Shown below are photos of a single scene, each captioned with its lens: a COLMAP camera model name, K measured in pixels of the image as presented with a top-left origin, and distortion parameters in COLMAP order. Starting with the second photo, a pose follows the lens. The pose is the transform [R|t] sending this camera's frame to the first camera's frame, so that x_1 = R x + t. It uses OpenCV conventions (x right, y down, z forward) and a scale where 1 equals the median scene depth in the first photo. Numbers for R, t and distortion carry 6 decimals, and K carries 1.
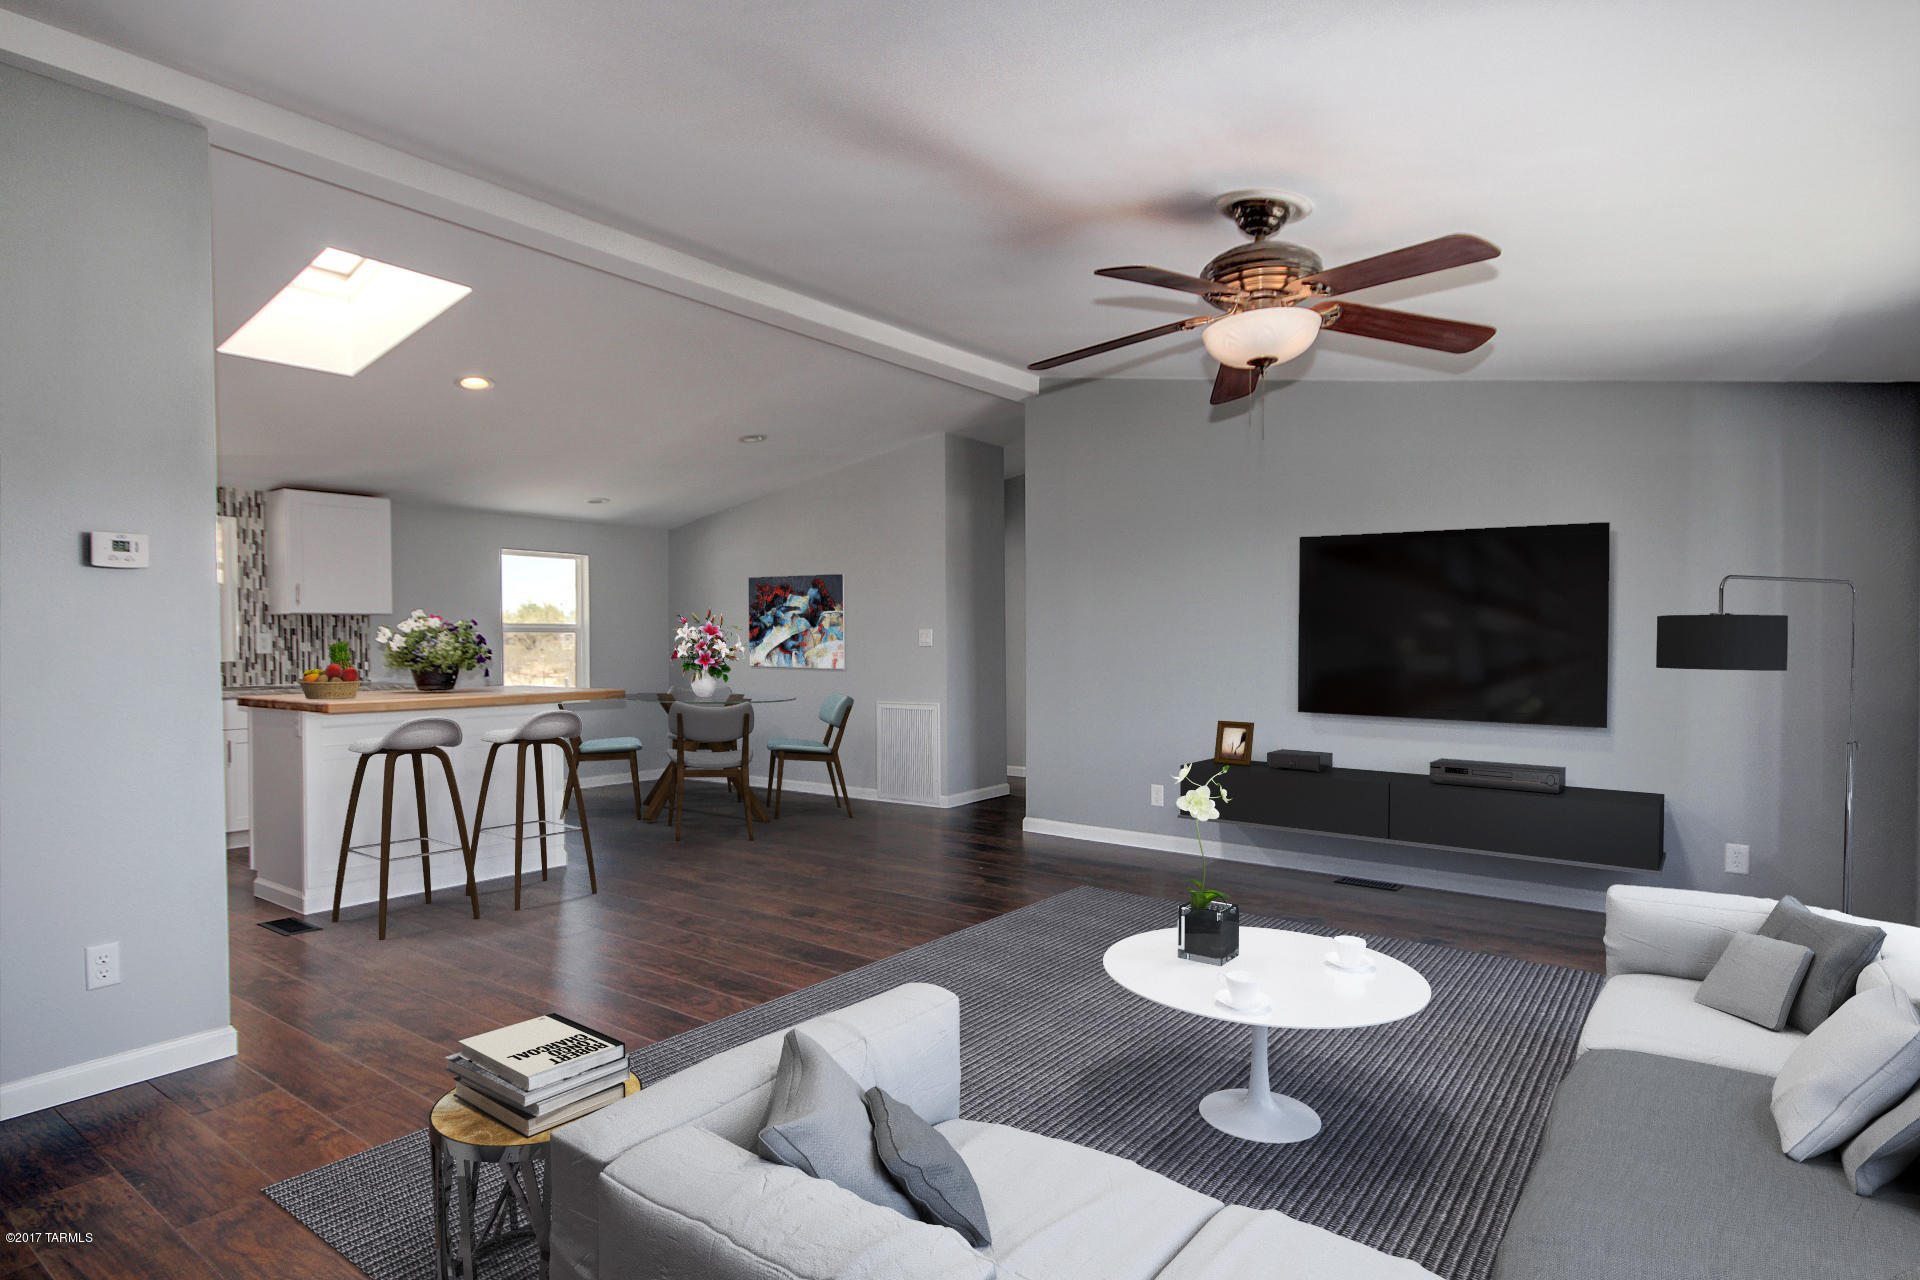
lens RADIAL K [[1037.5, 0, 955.5], [0, 1037.5, 649.2], [0, 0, 1]] dist [0.000411, 0.002665]
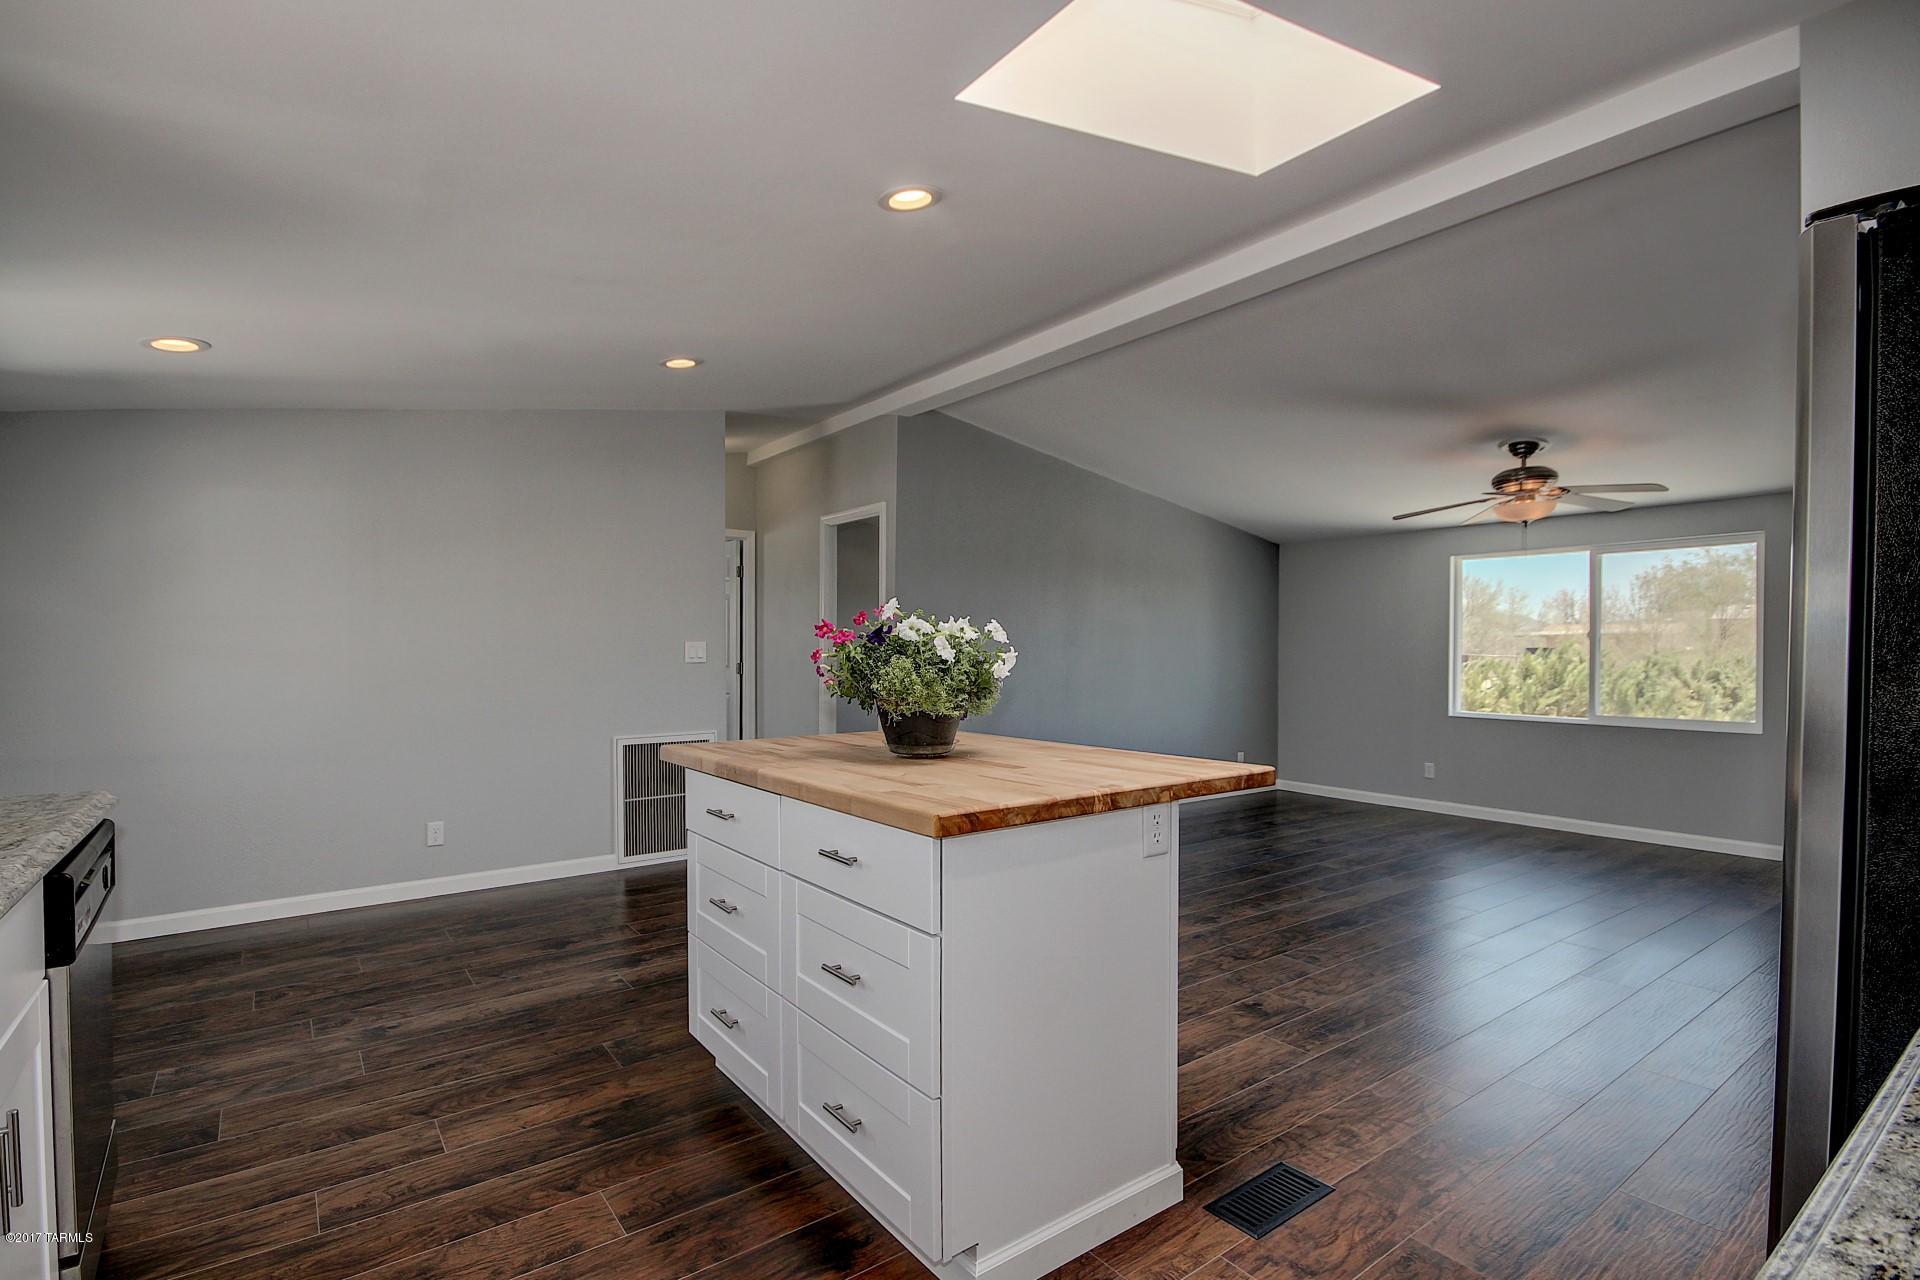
lens RADIAL K [[918.1, 0, 953.1], [0, 918.1, 648.0], [0, 0, 1]] dist [-0.009722, -0.000548]
pose [[0.274264, 0.004577, 0.961644, -0.735810], [0.006973, 0.999953, -0.006748, -0.008277], [-0.961629, 0.008556, 0.274219, 0.663679]]
